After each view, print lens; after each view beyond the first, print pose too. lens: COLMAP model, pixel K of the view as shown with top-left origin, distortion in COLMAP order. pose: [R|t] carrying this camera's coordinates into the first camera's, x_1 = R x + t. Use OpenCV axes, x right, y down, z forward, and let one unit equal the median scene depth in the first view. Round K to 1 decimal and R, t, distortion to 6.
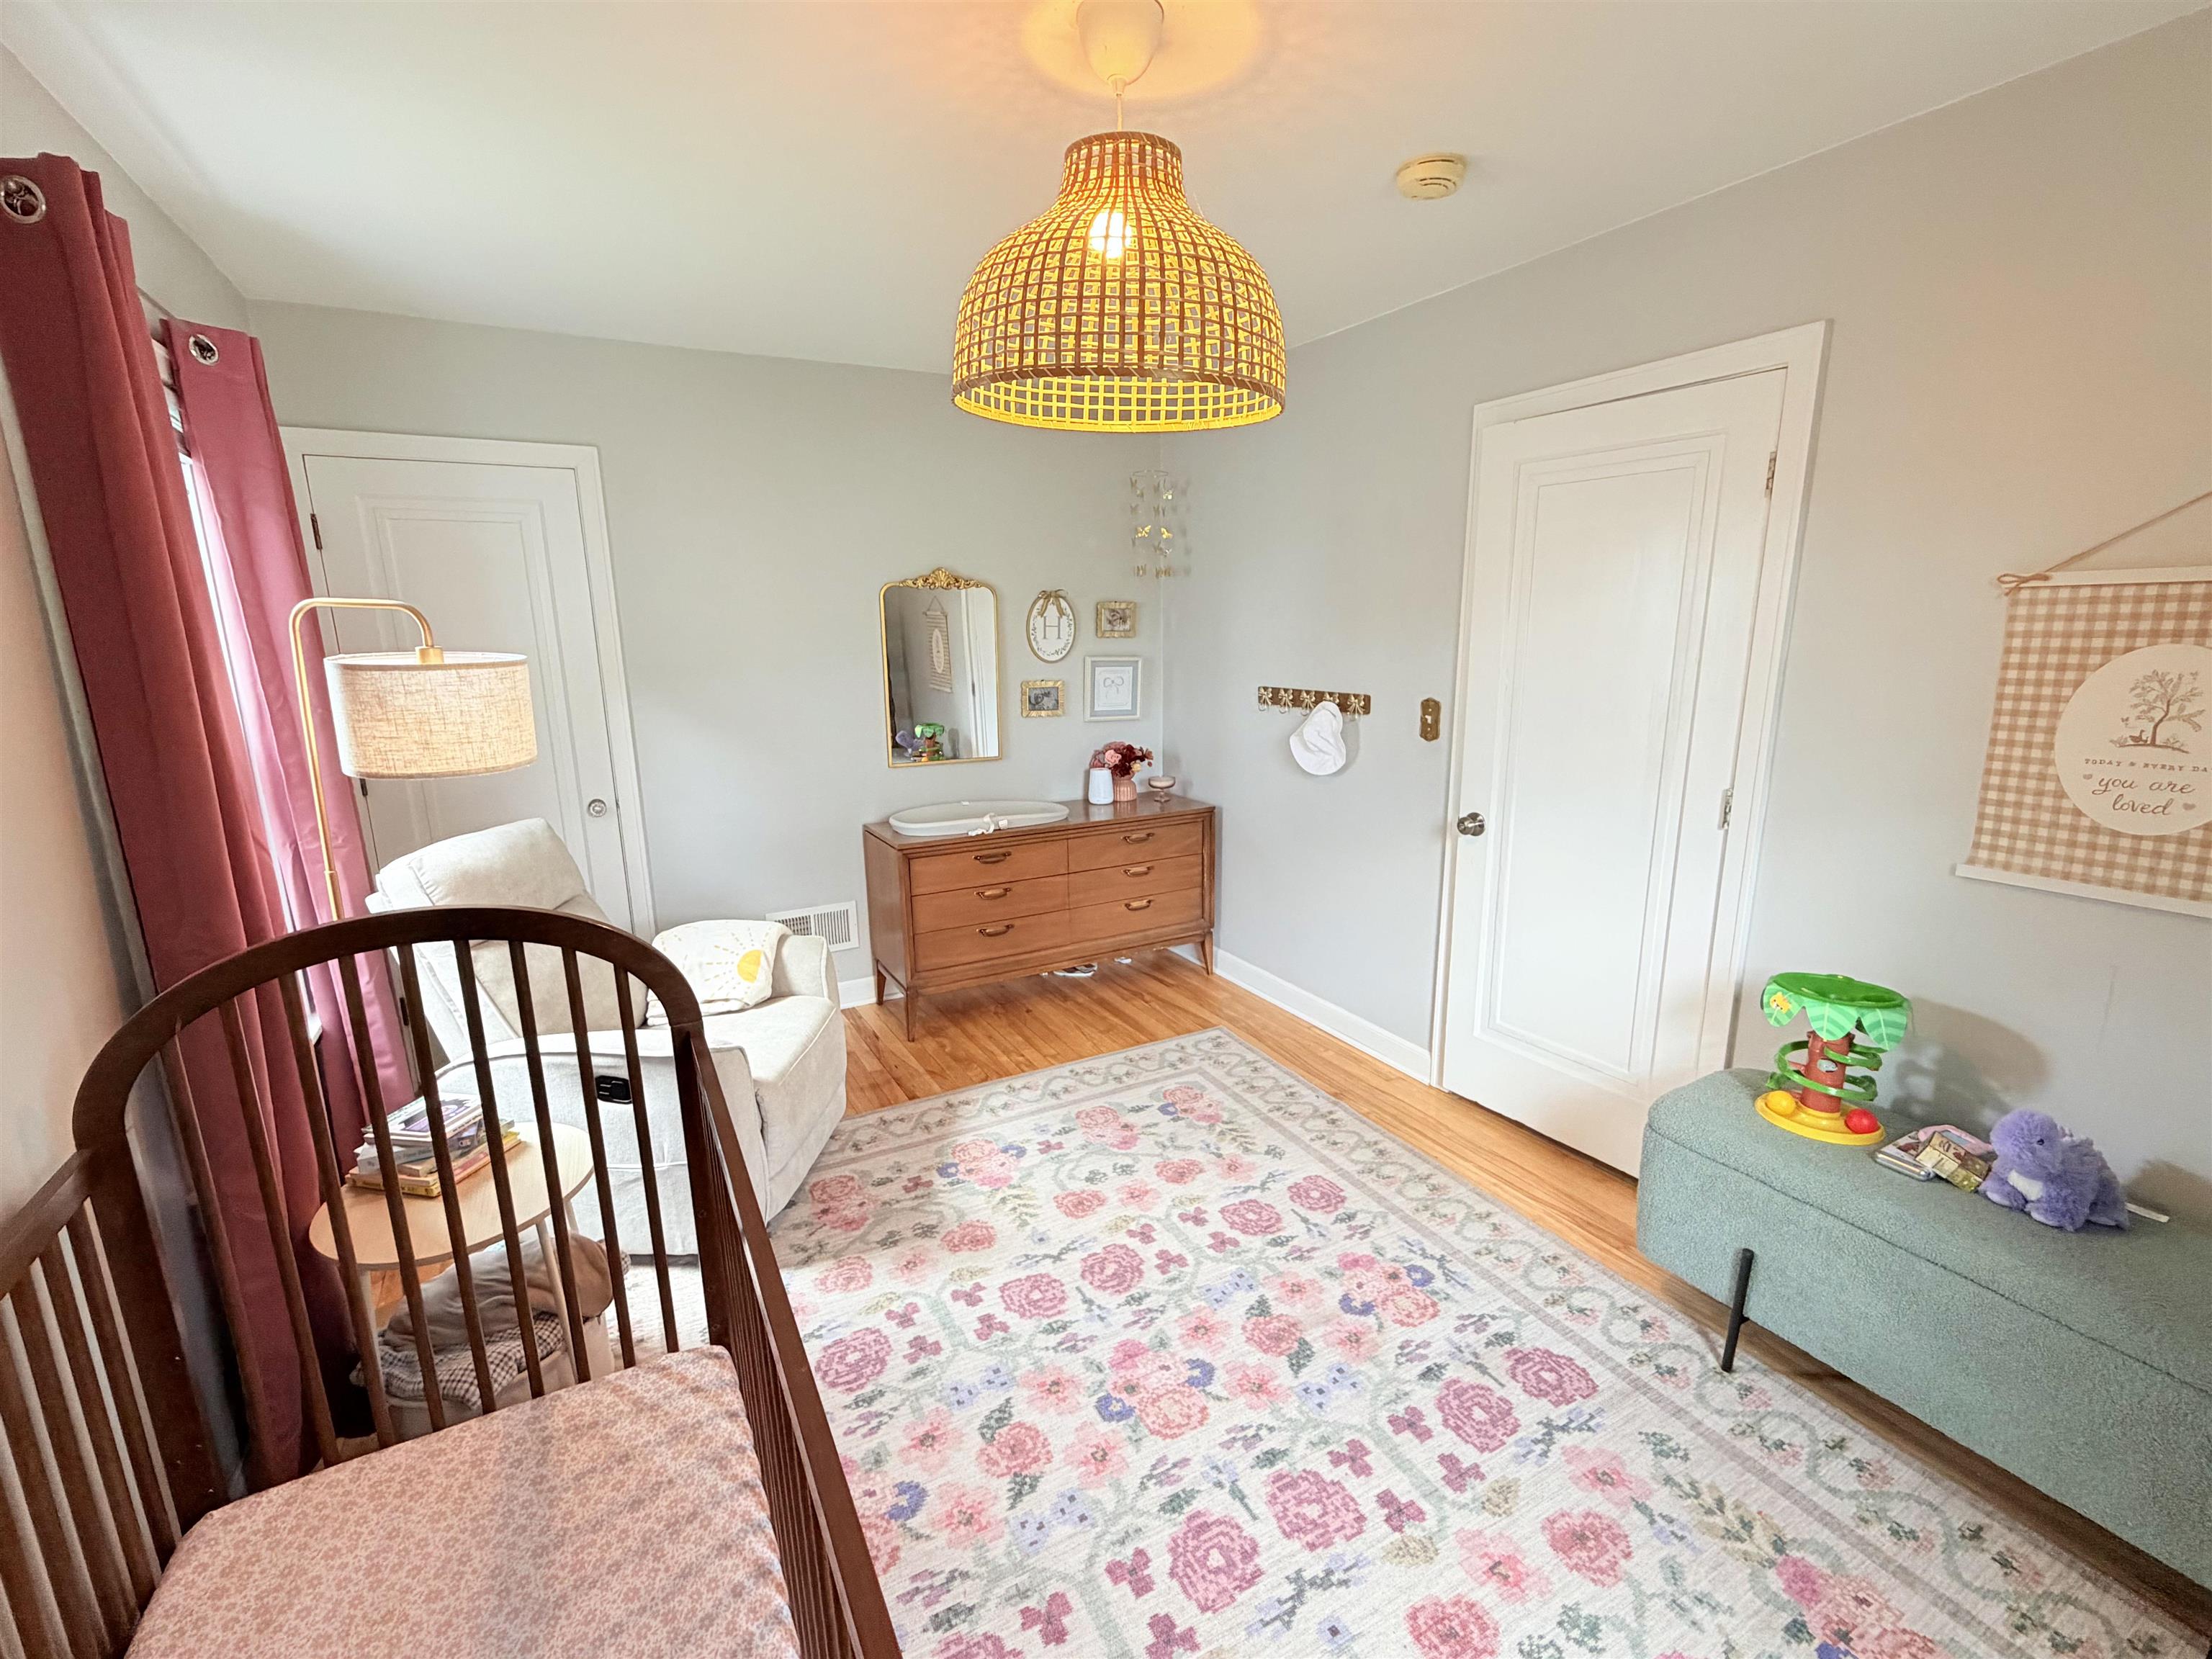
lens RADIAL K [[970.3, 0, 1112.1], [0, 970.3, 834.0], [0, 0, 1]] dist [-0.000163, -0.000016]
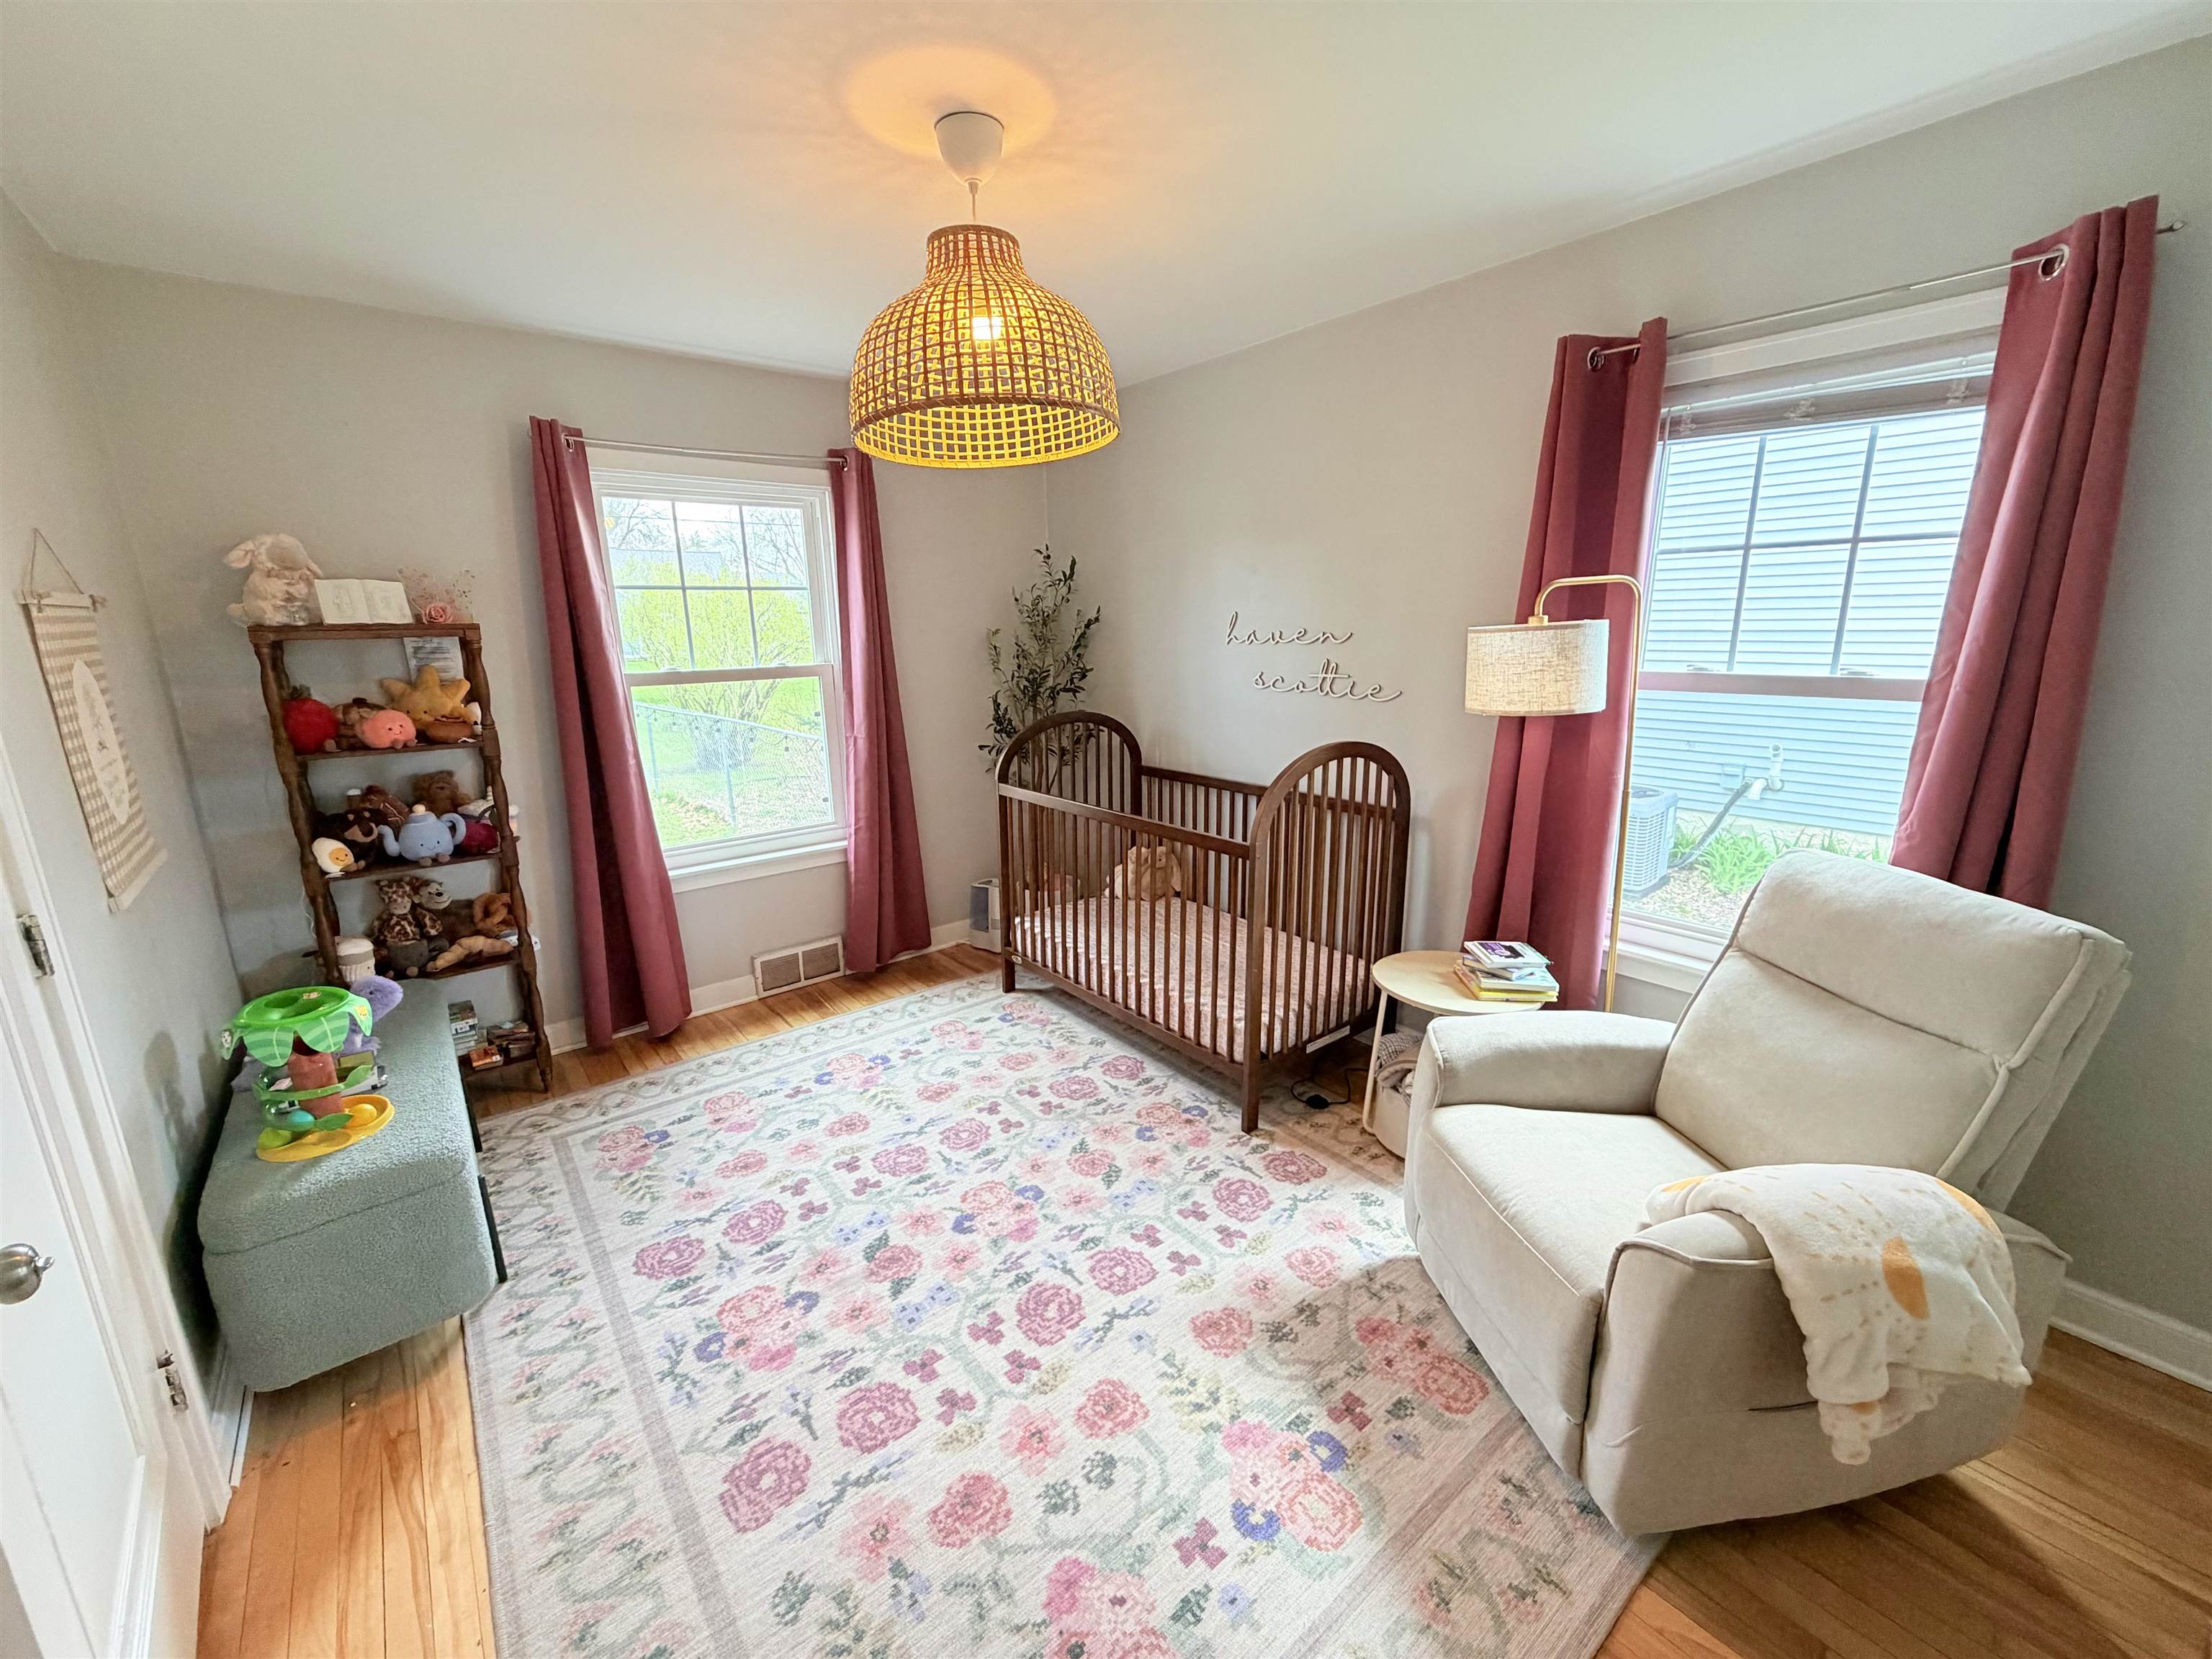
lens RADIAL K [[896.3, 0, 1106.4], [0, 896.3, 830.3], [0, 0, 1]] dist [0.000303, 0.000020]
pose [[-0.983789, 0.068531, -0.165722, 0.060752], [-0.010410, 0.900720, 0.434275, -0.358613], [0.179030, 0.428960, -0.885405, 1.649301]]
